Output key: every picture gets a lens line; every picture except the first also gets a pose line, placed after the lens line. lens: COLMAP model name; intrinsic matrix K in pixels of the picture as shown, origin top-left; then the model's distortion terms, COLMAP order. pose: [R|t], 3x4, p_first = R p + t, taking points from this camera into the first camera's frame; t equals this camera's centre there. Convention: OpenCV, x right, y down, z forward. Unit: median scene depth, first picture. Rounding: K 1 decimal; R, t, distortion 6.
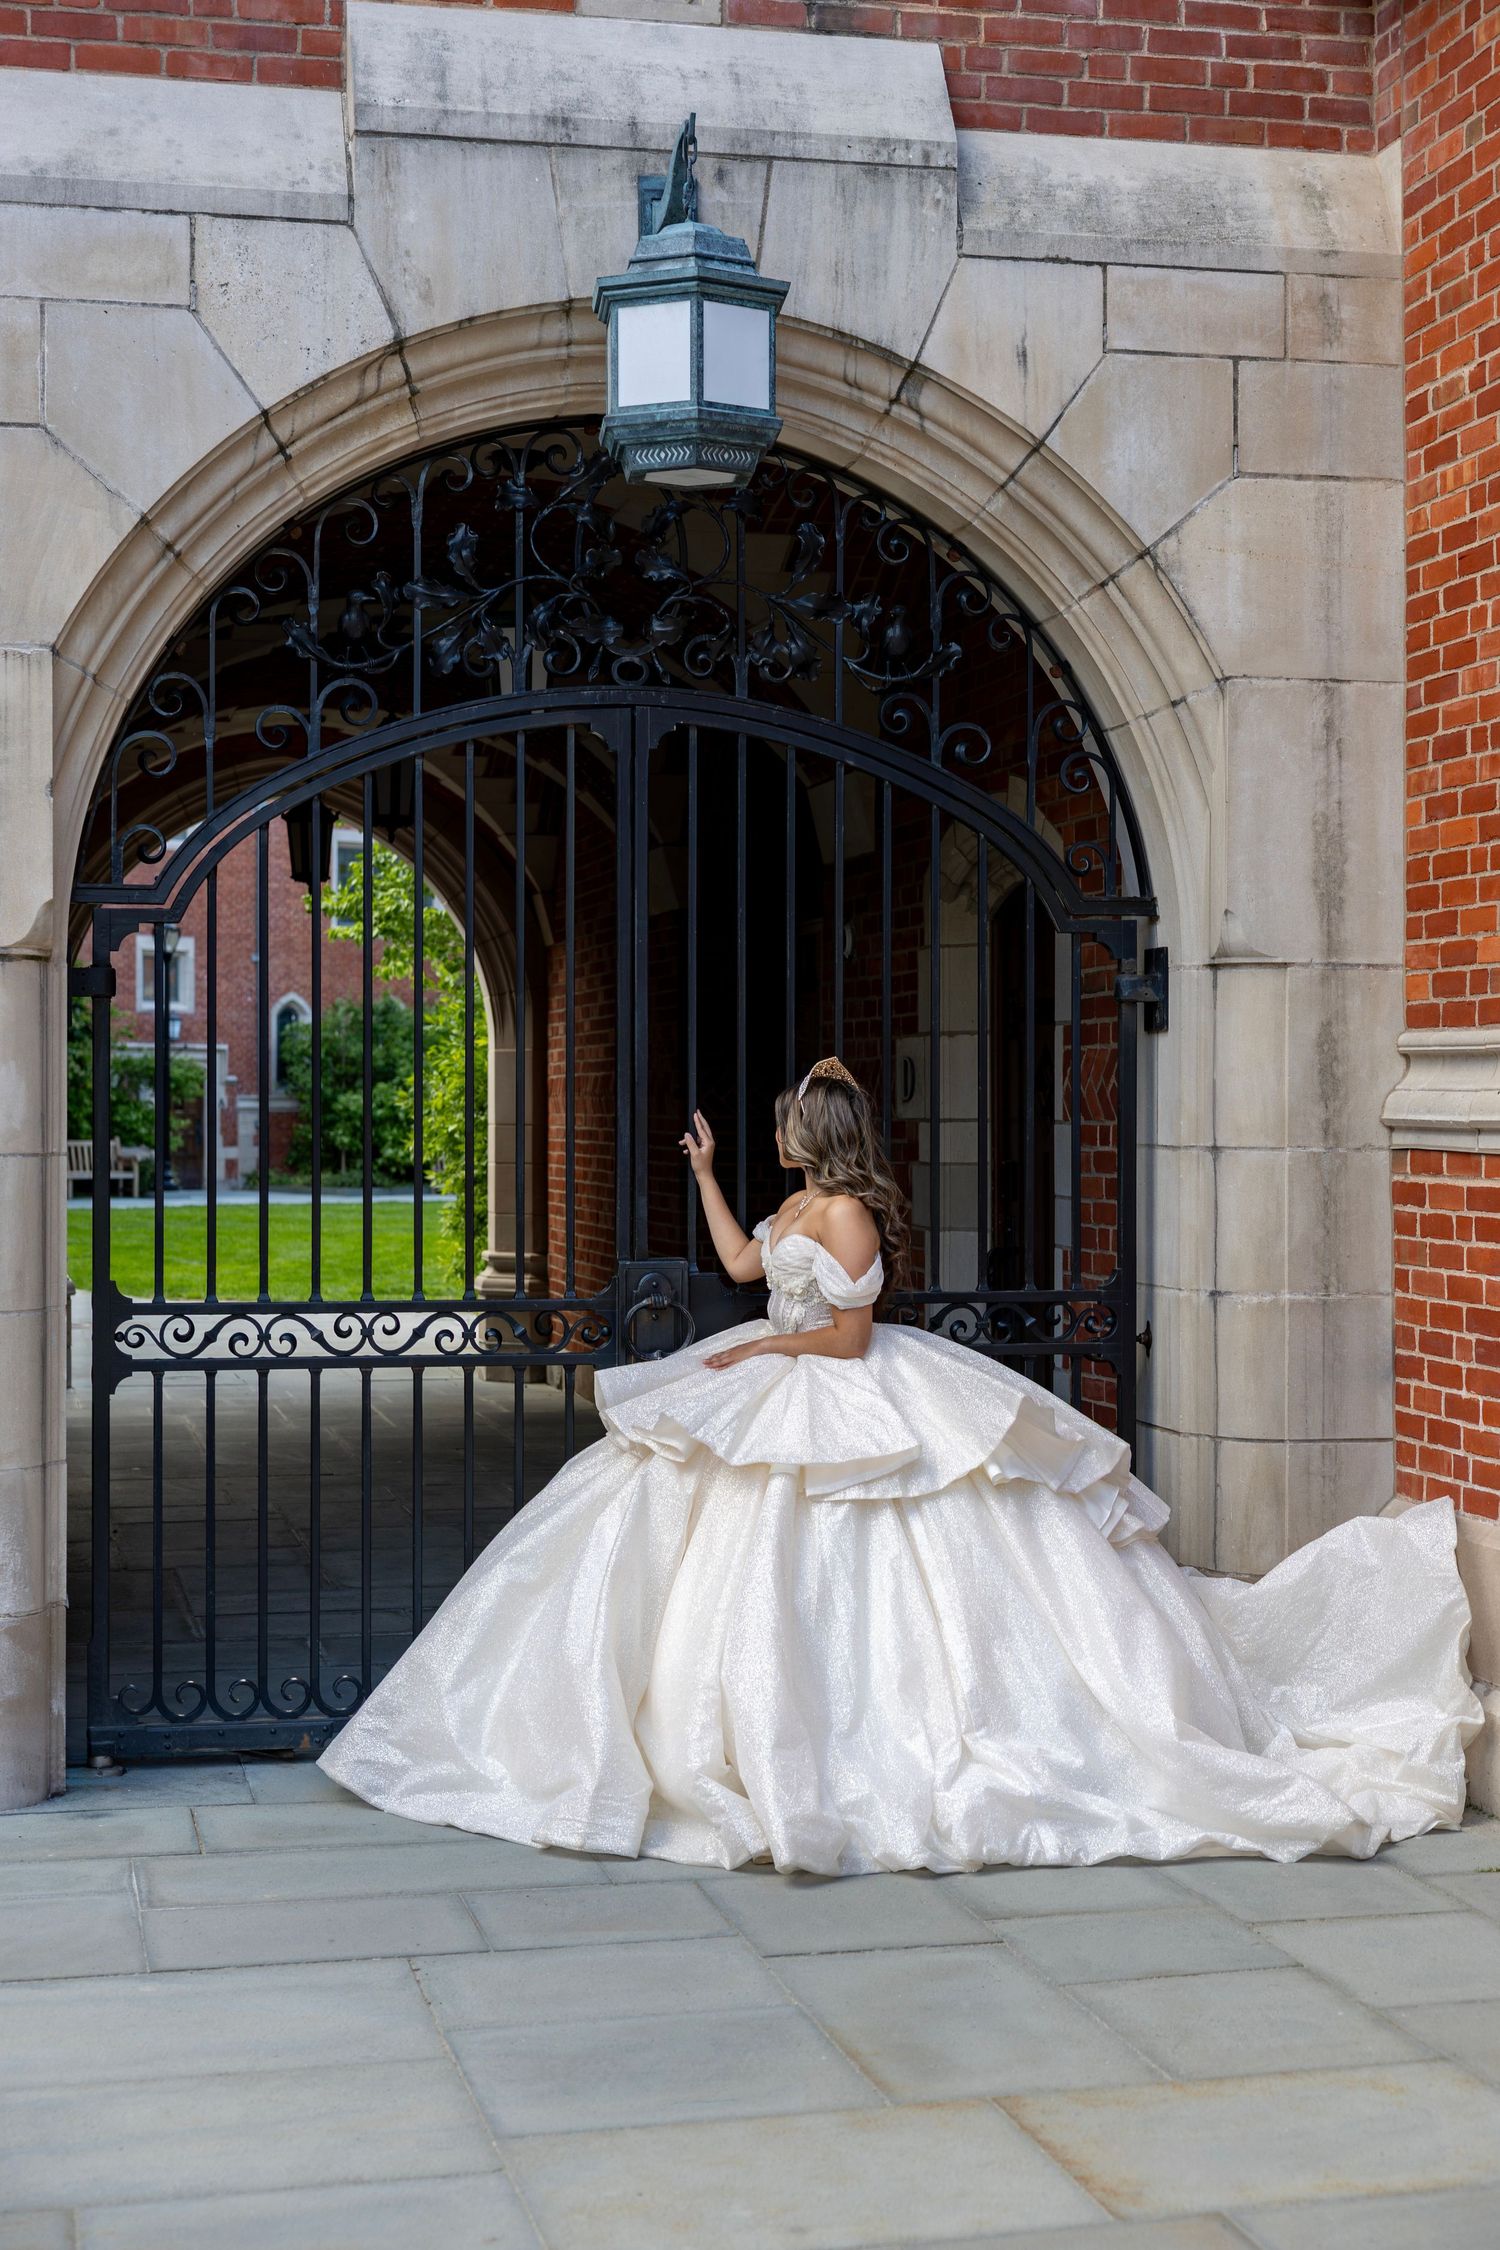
lens RADIAL K [[3478.7, 0, 750.0], [0, 3478.7, 1125.0], [0, 0, 1]] dist [0.025652, -0.043967]
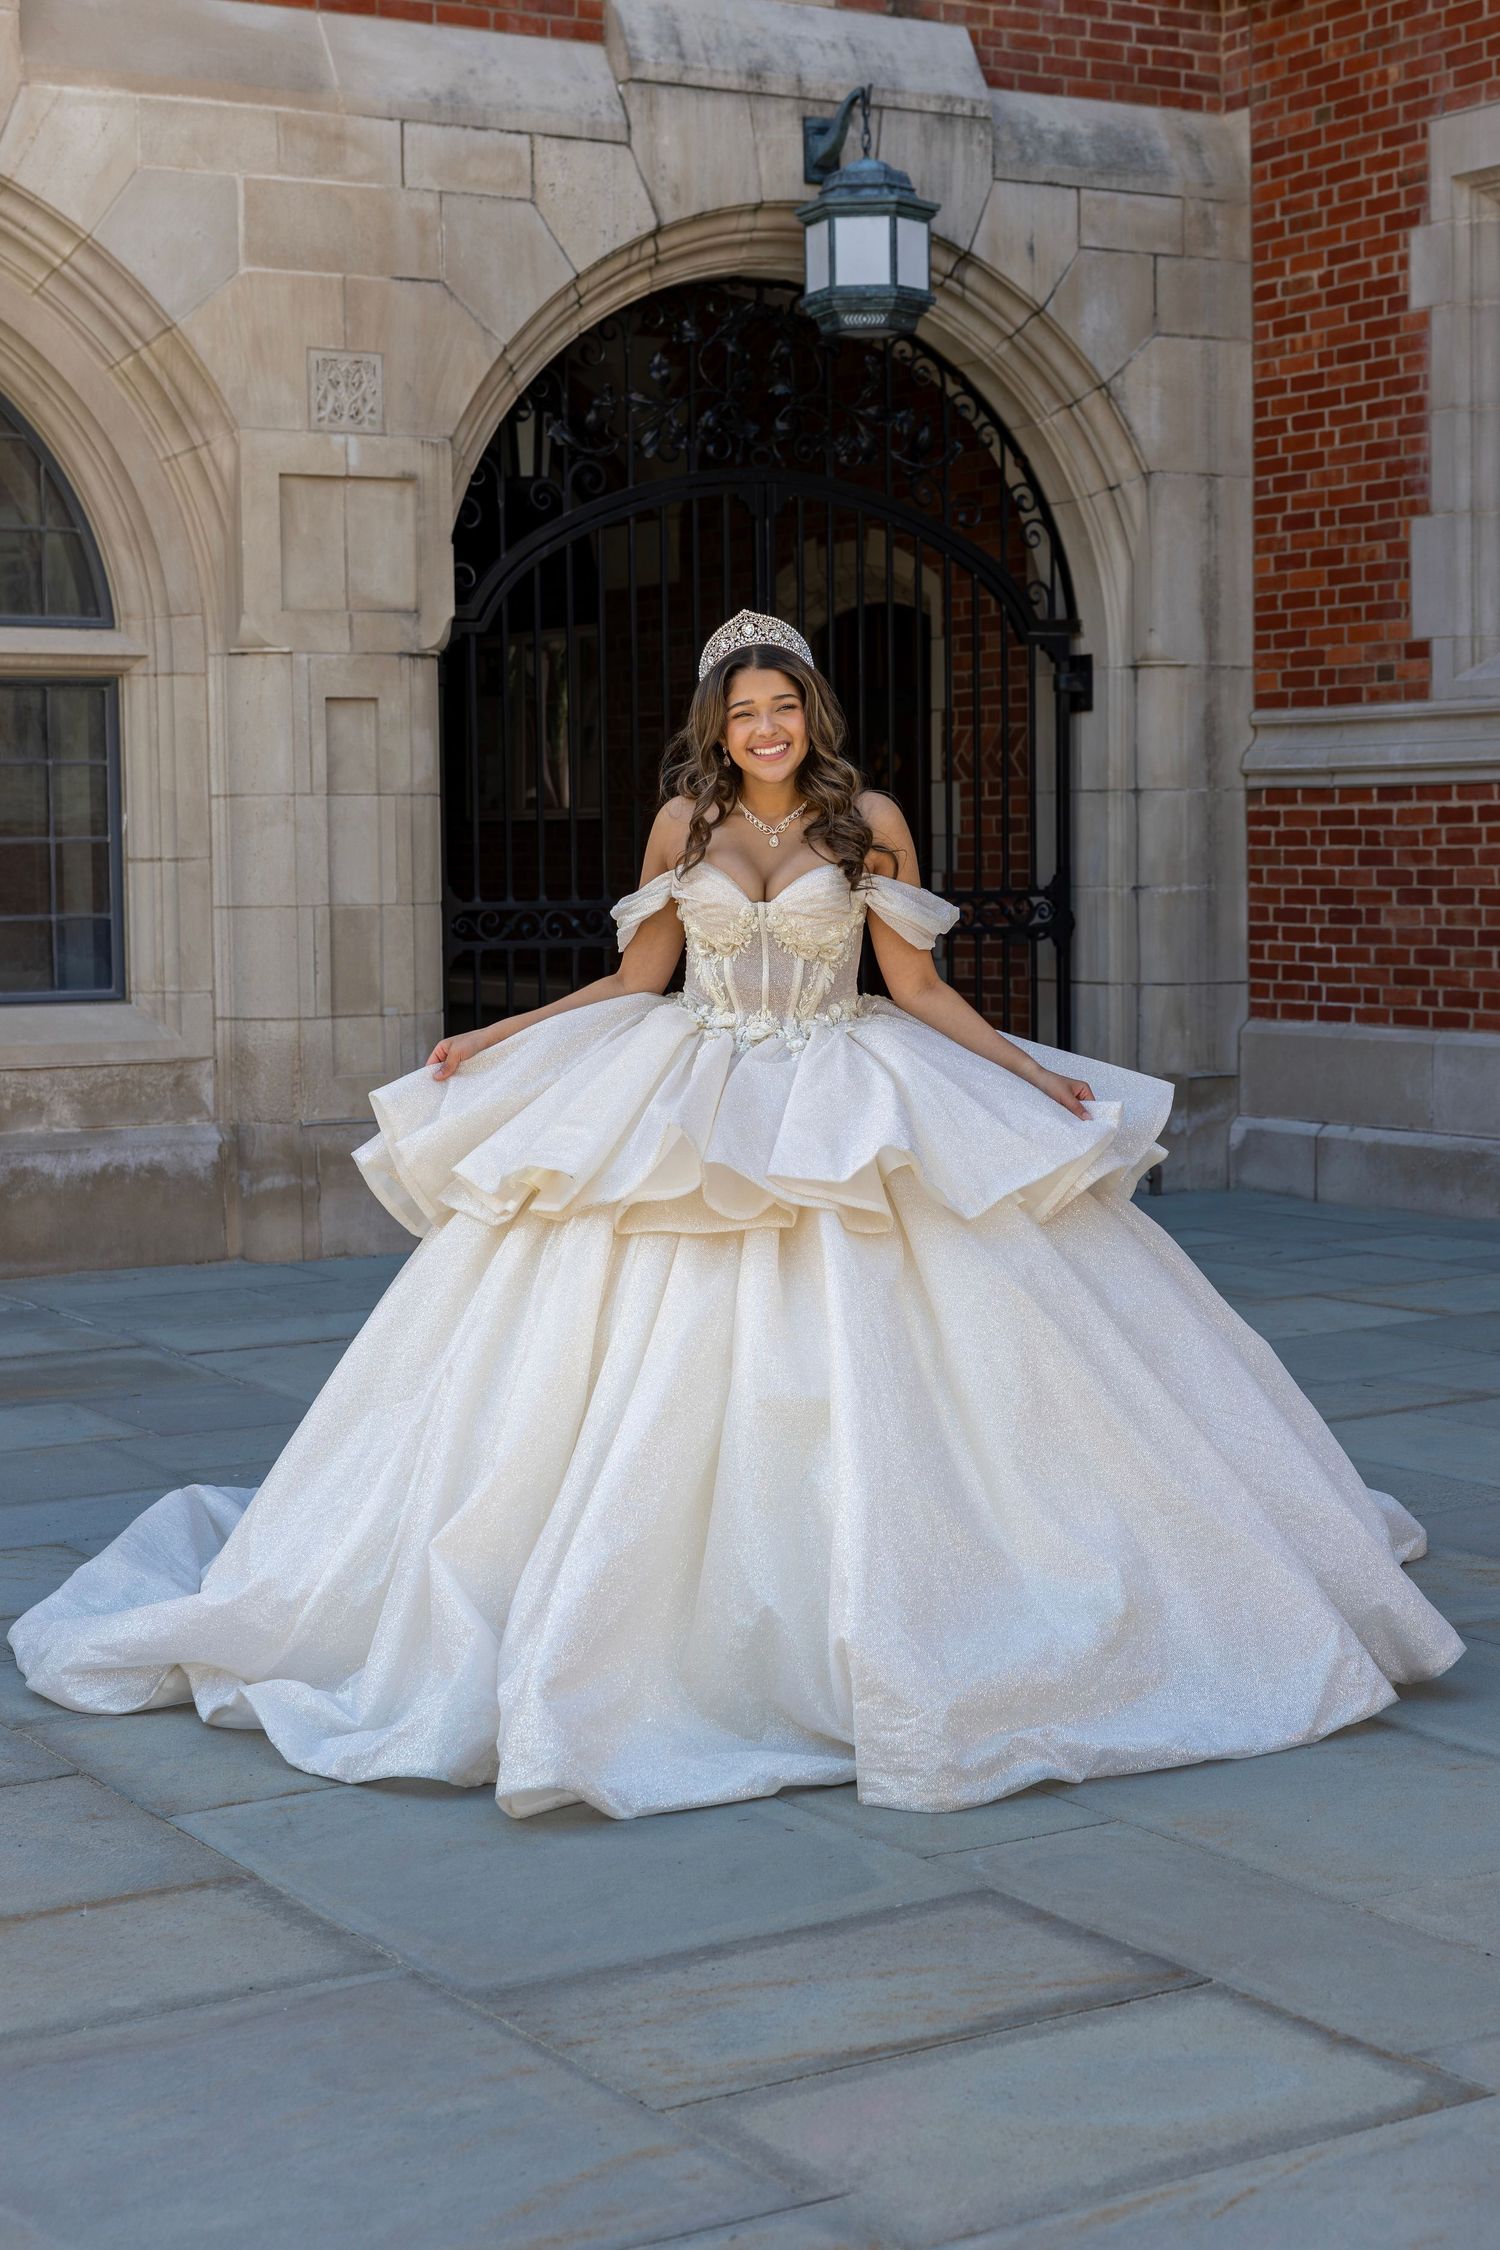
lens RADIAL K [[3758.7, 0, 830.3], [0, 3758.7, 1140.1], [0, 0, 1]] dist [0.026179, 0.022633]
pose [[0.947255, -0.035529, 0.318504, -0.519518], [0.012371, 0.997149, 0.074437, 0.035475], [-0.320241, -0.066571, 0.944994, -0.500987]]
